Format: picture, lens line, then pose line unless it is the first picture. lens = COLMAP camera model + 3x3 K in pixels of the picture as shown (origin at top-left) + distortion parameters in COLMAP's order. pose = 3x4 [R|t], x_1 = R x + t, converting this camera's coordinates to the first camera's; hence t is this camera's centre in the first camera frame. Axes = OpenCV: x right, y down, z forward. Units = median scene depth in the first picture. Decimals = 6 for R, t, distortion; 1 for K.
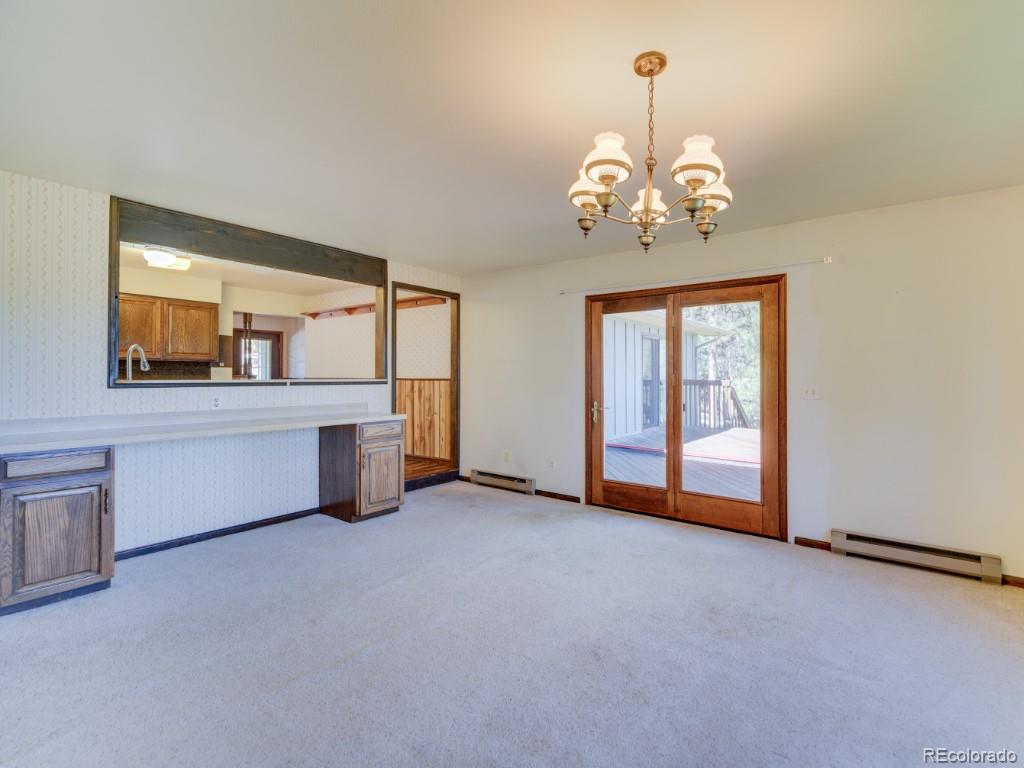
lens RADIAL K [[470.7, 0, 528.3], [0, 470.7, 383.8], [0, 0, 1]] dist [0.021757, -0.000403]
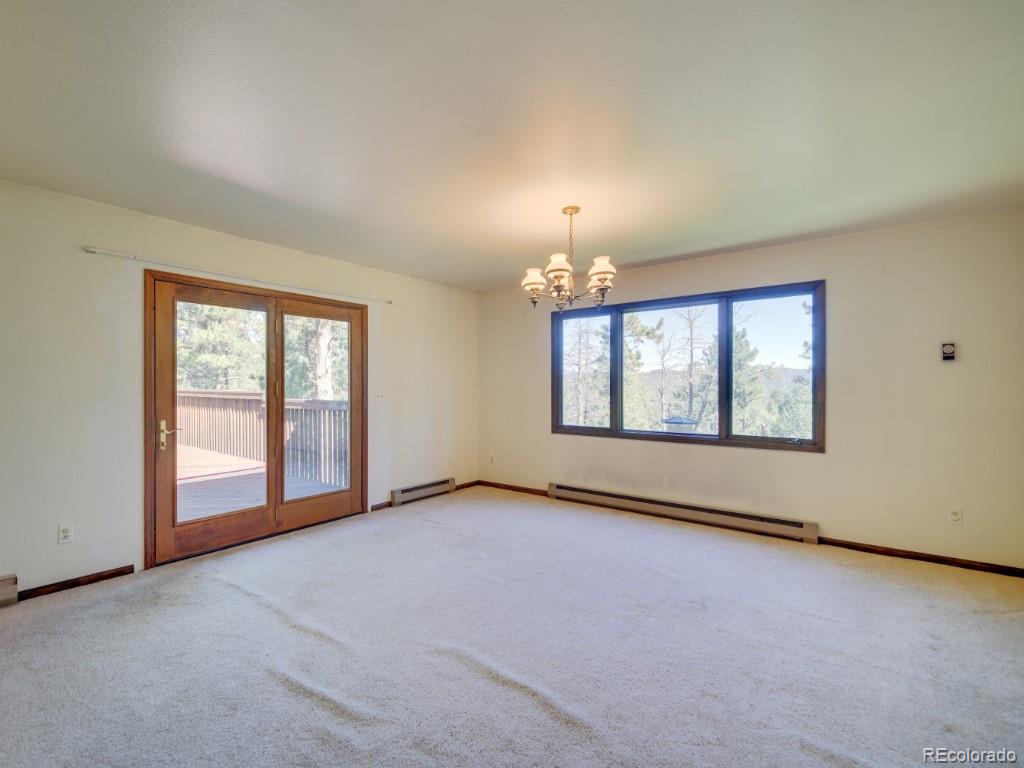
lens RADIAL K [[470.7, 0, 528.3], [0, 470.7, 383.8], [0, 0, 1]] dist [0.021757, -0.000403]
pose [[-0.005789, 0.001215, 0.999983, -0.661396], [0.017295, 0.999850, -0.001115, -0.007347], [-0.999834, 0.017289, -0.005809, 0.498466]]
